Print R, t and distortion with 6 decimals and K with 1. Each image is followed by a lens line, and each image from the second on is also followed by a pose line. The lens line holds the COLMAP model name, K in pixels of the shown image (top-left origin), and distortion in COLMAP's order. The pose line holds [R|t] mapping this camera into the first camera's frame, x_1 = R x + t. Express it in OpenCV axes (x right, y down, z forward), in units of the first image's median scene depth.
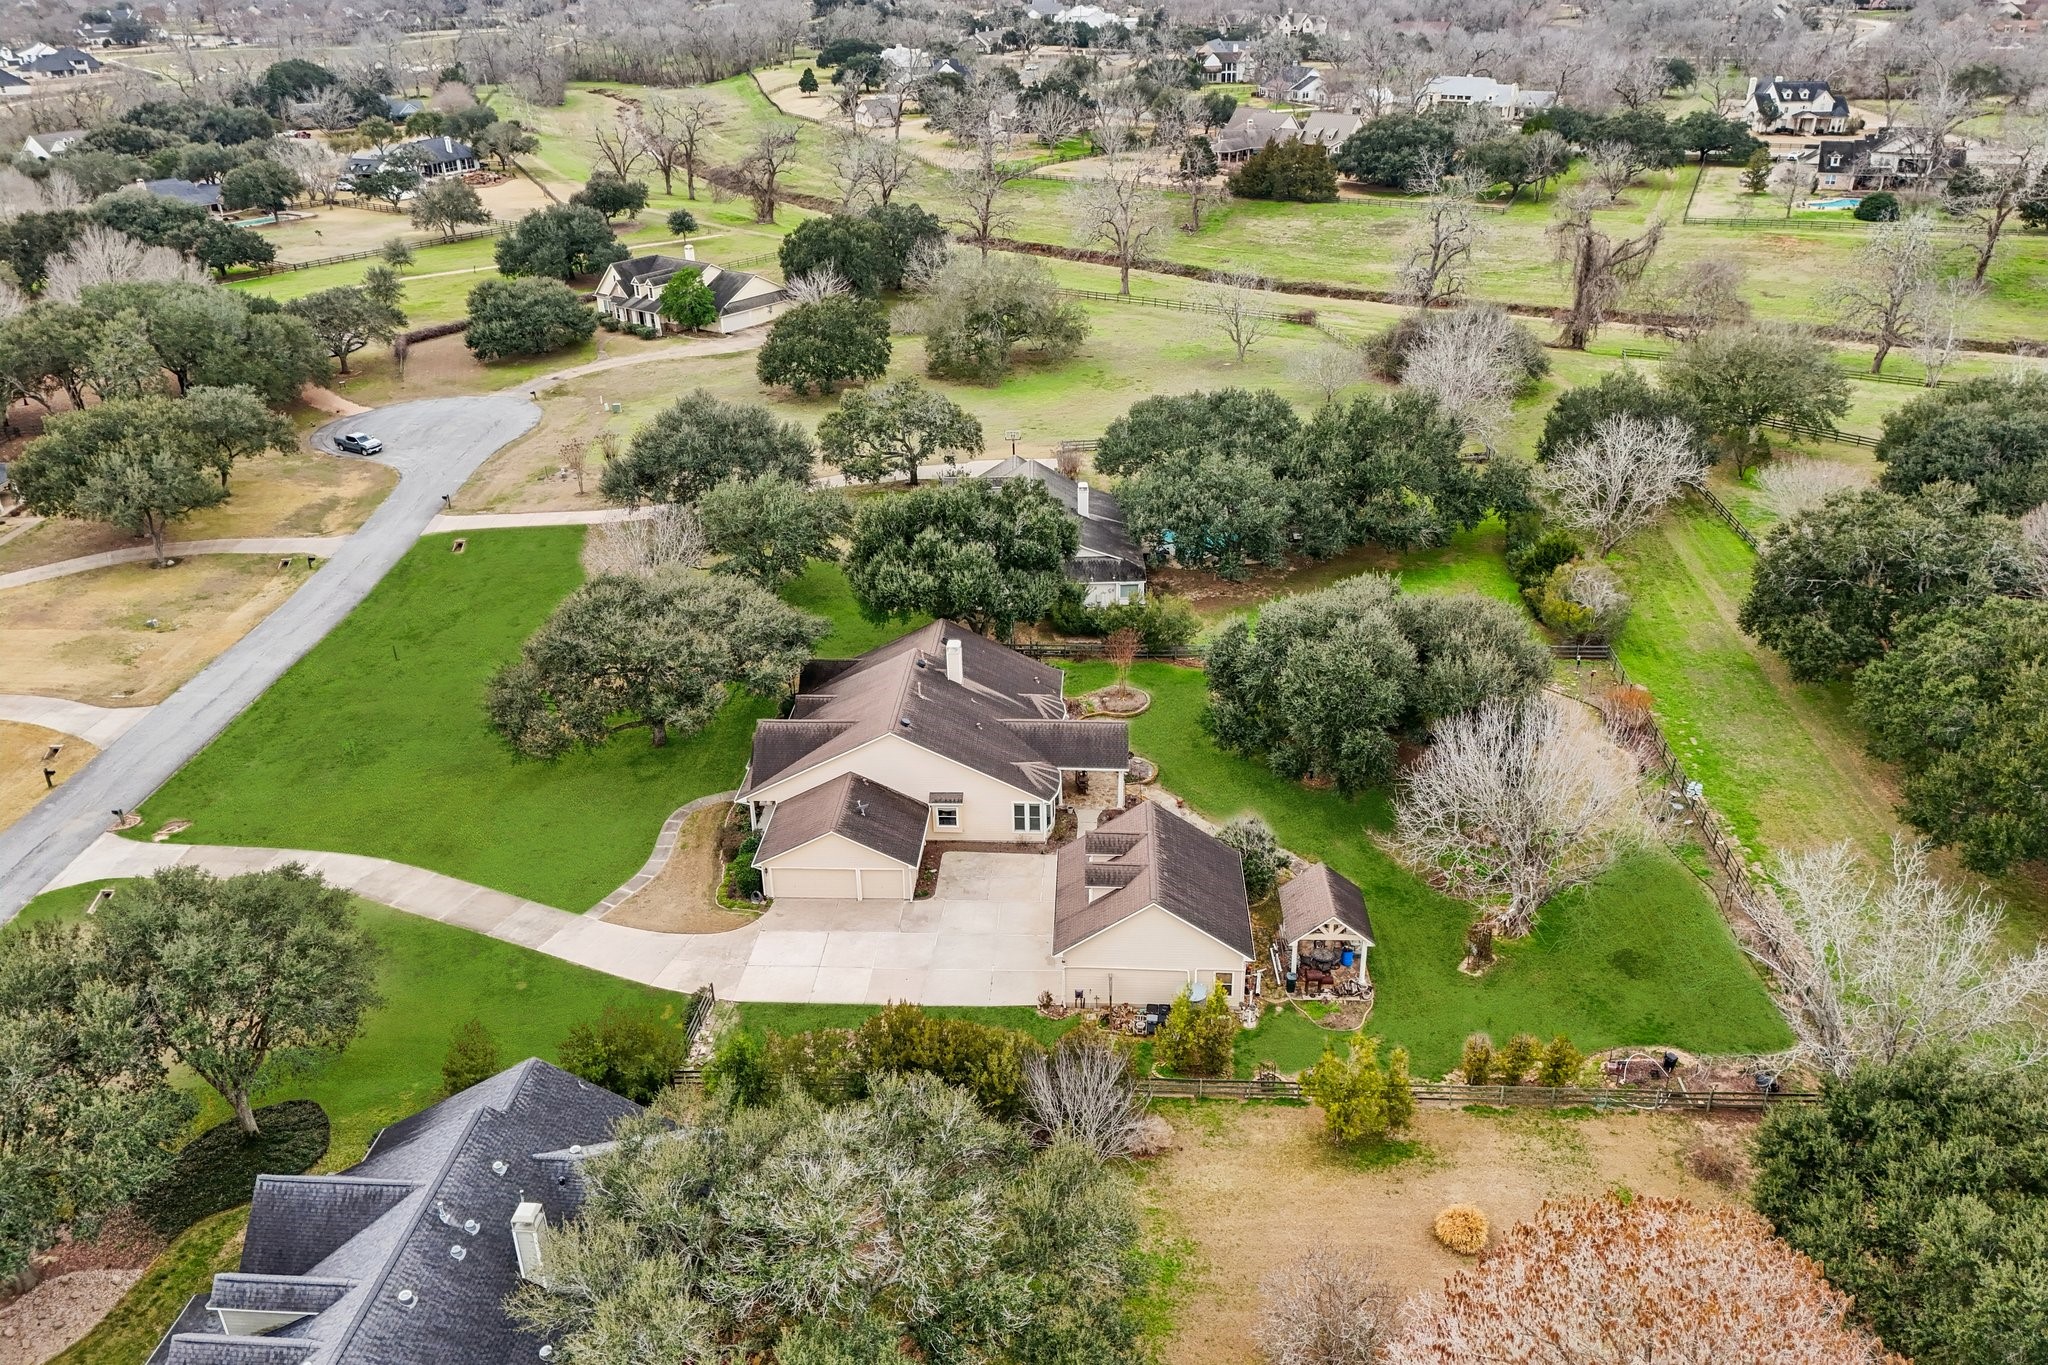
lens RADIAL K [[1507.7, 0, 1006.2], [0, 1507.7, 673.0], [0, 0, 1]] dist [0.077008, -0.084502]
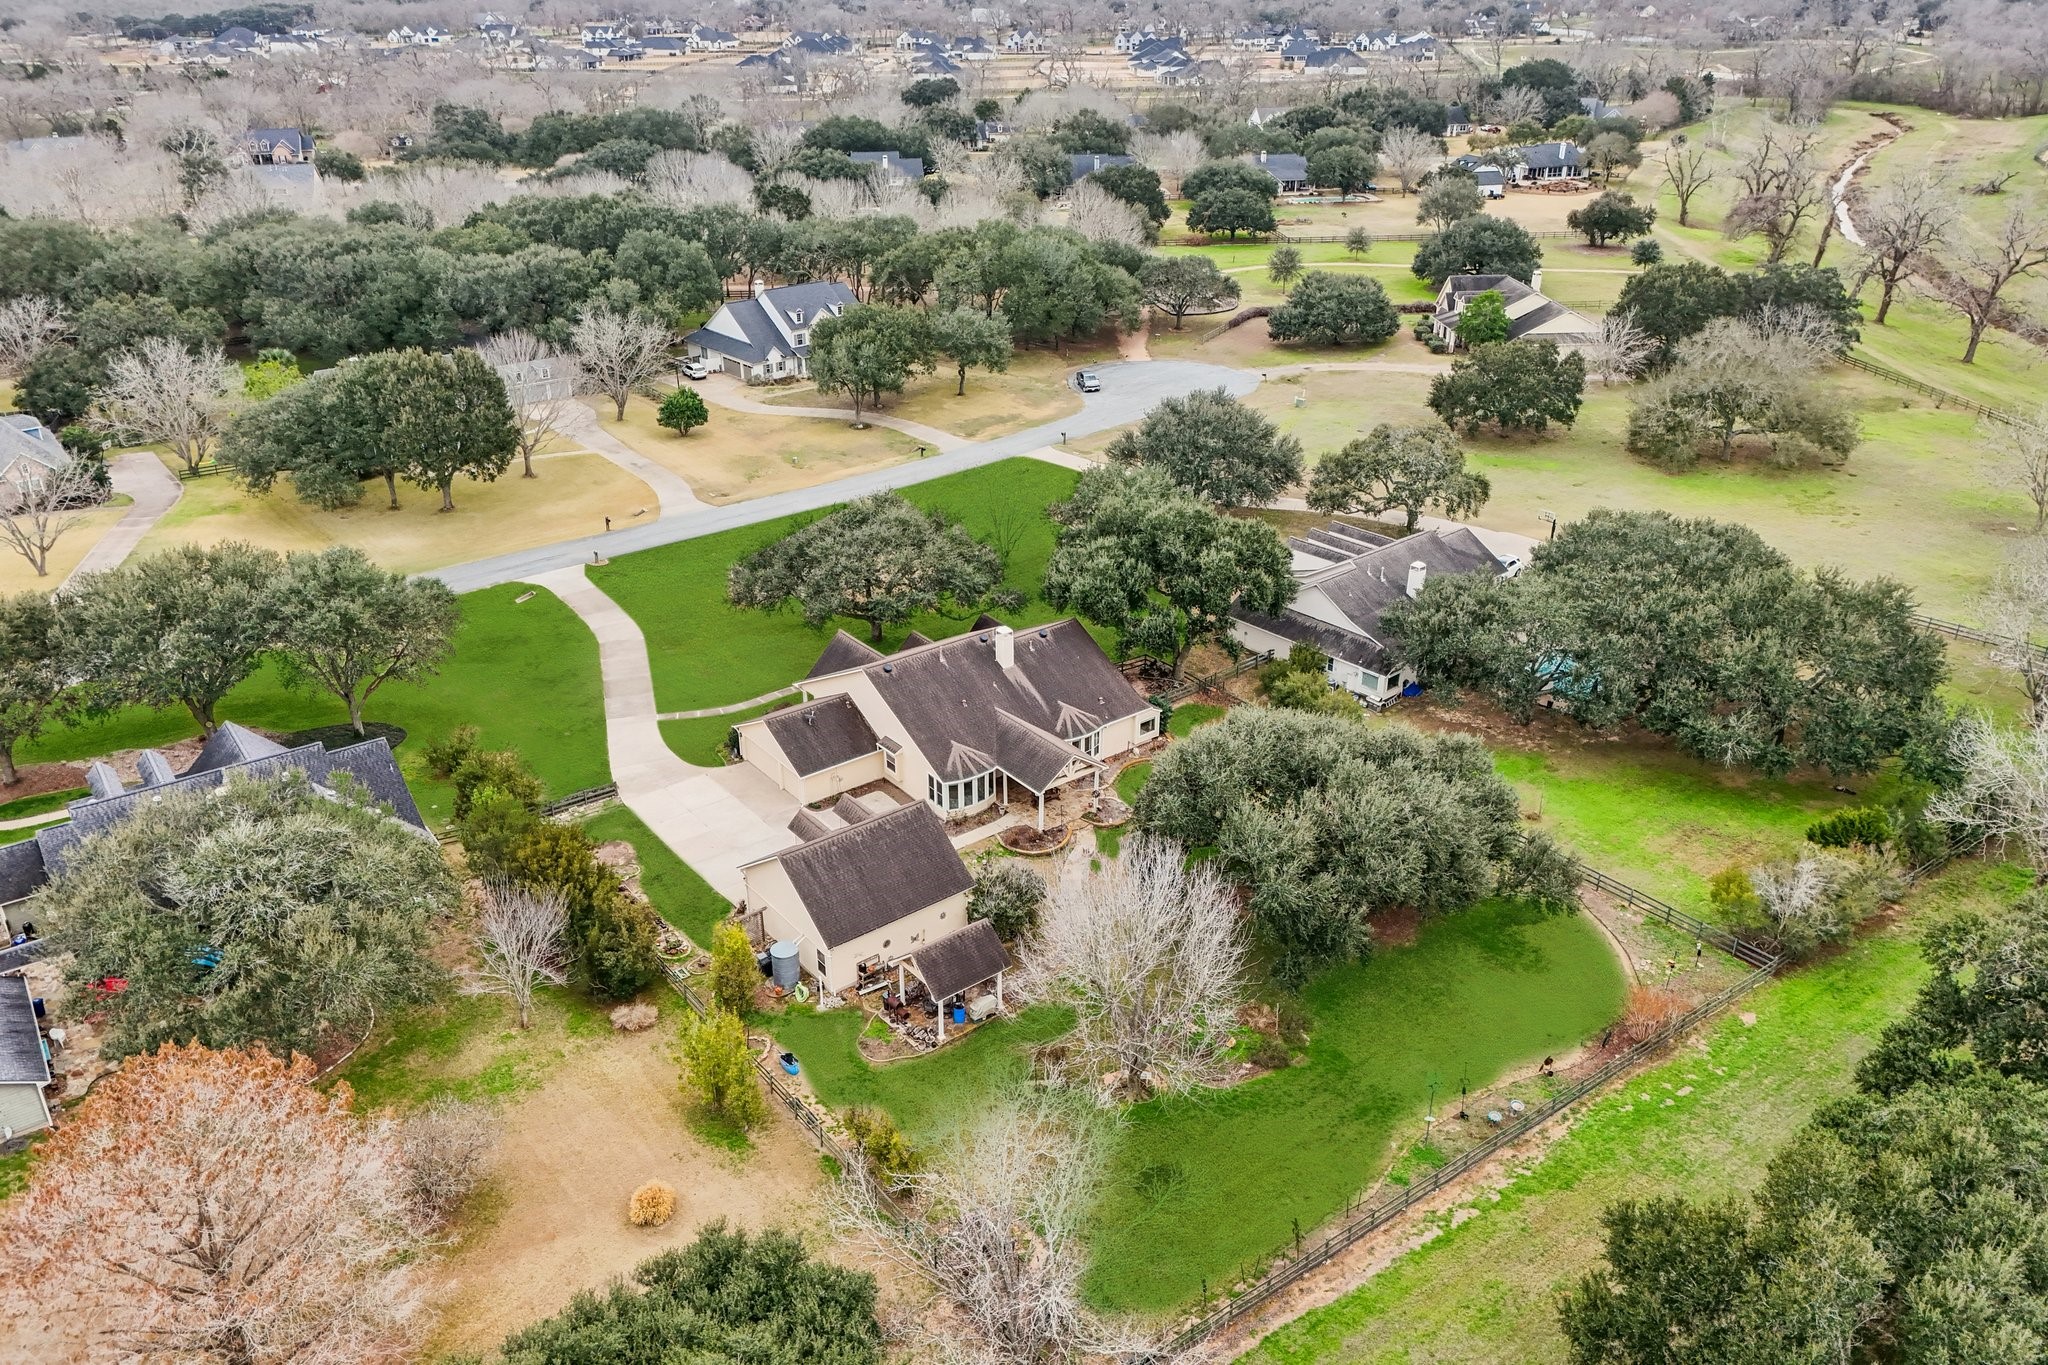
lens RADIAL K [[1507.7, 0, 1006.2], [0, 1507.7, 673.0], [0, 0, 1]] dist [0.077008, -0.084502]
pose [[0.658517, 0.342485, -0.670119, 0.735763], [-0.342380, 0.929298, 0.138494, -0.147856], [0.670172, 0.138234, 0.729219, 0.238320]]
